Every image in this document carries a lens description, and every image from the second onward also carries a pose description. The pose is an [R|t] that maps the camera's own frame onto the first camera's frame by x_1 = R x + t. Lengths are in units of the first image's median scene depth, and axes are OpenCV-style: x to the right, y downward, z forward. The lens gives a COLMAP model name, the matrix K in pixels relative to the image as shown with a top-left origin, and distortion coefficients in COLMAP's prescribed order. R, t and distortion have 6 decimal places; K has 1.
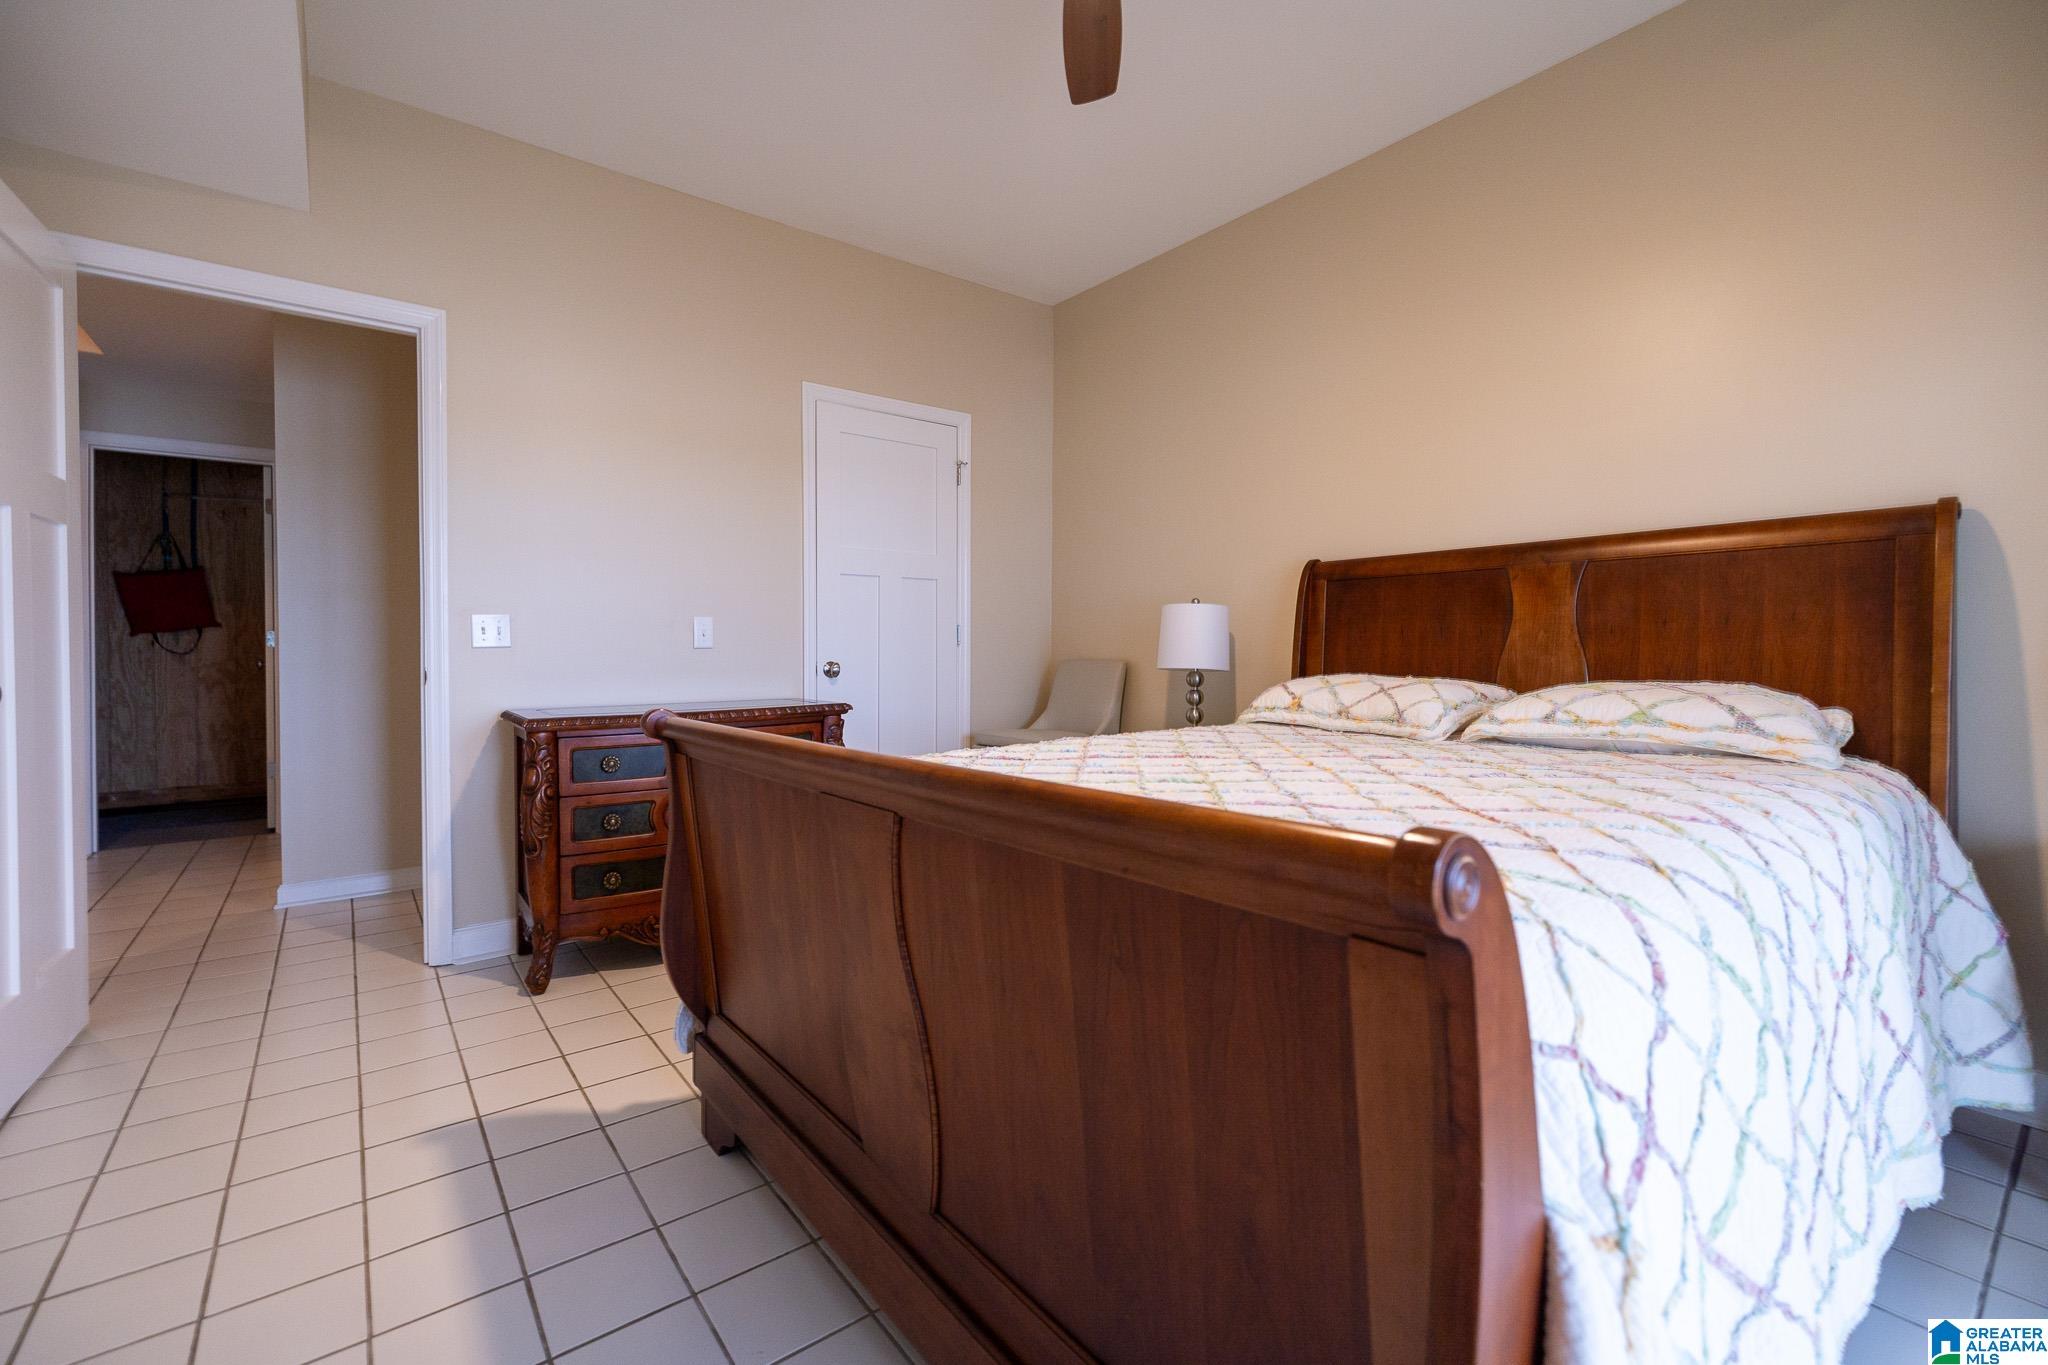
lens RADIAL K [[860.1, 0, 996.7], [0, 860.1, 660.1], [0, 0, 1]] dist [-0.003228, -0.000512]
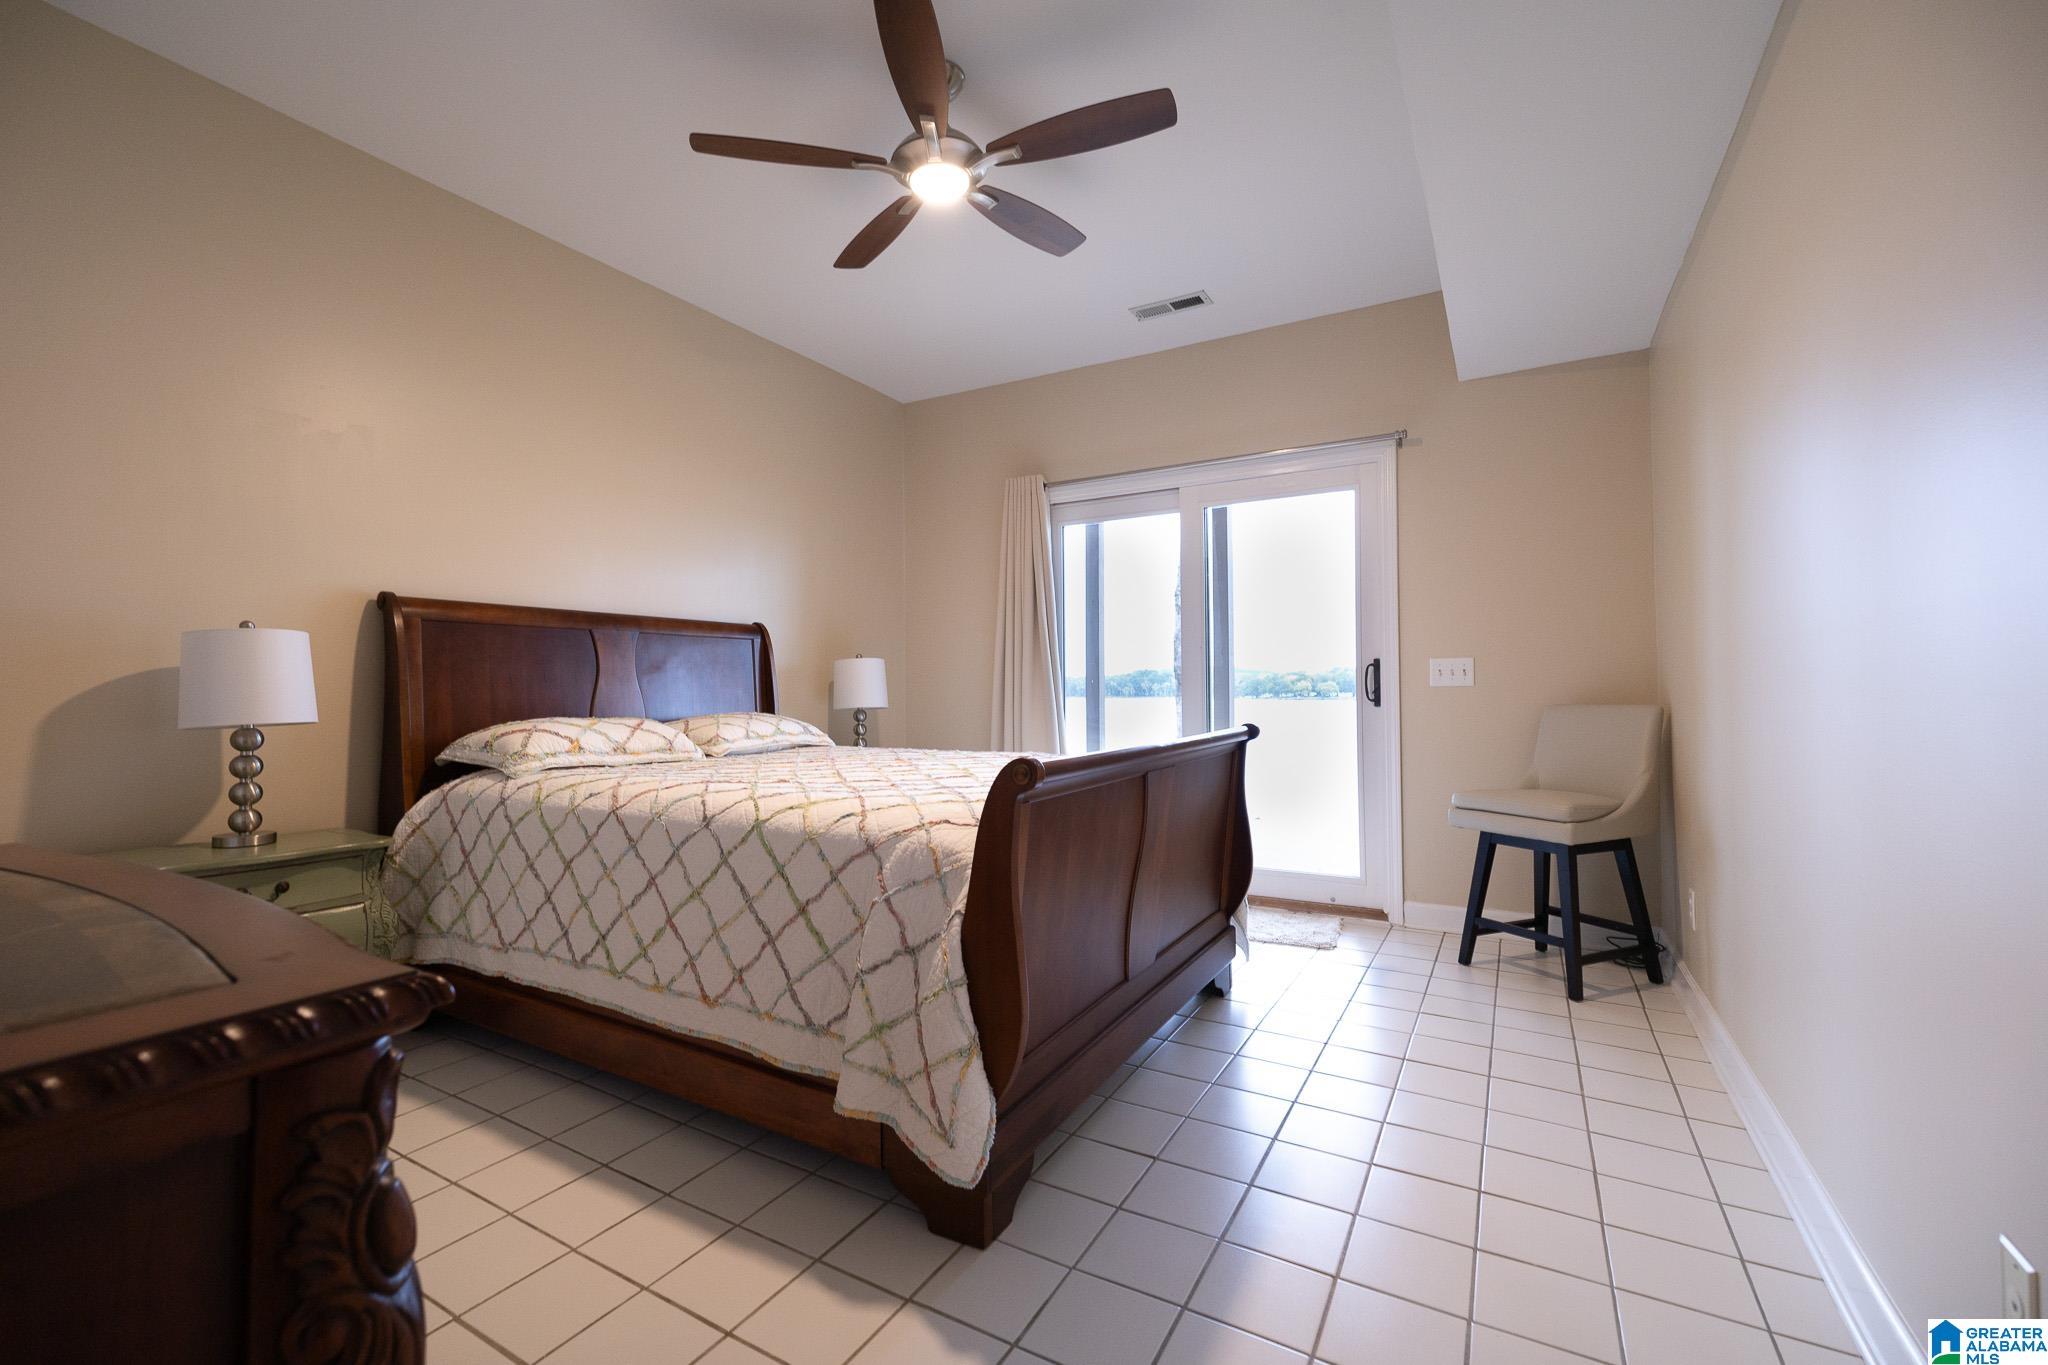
lens RADIAL K [[860.1, 0, 996.7], [0, 860.1, 660.1], [0, 0, 1]] dist [-0.003228, -0.000512]
pose [[-0.367957, 0.040371, 0.928966, -0.917177], [0.018182, 0.999178, -0.036221, -0.008109], [-0.929665, 0.003562, -0.368389, 1.020246]]
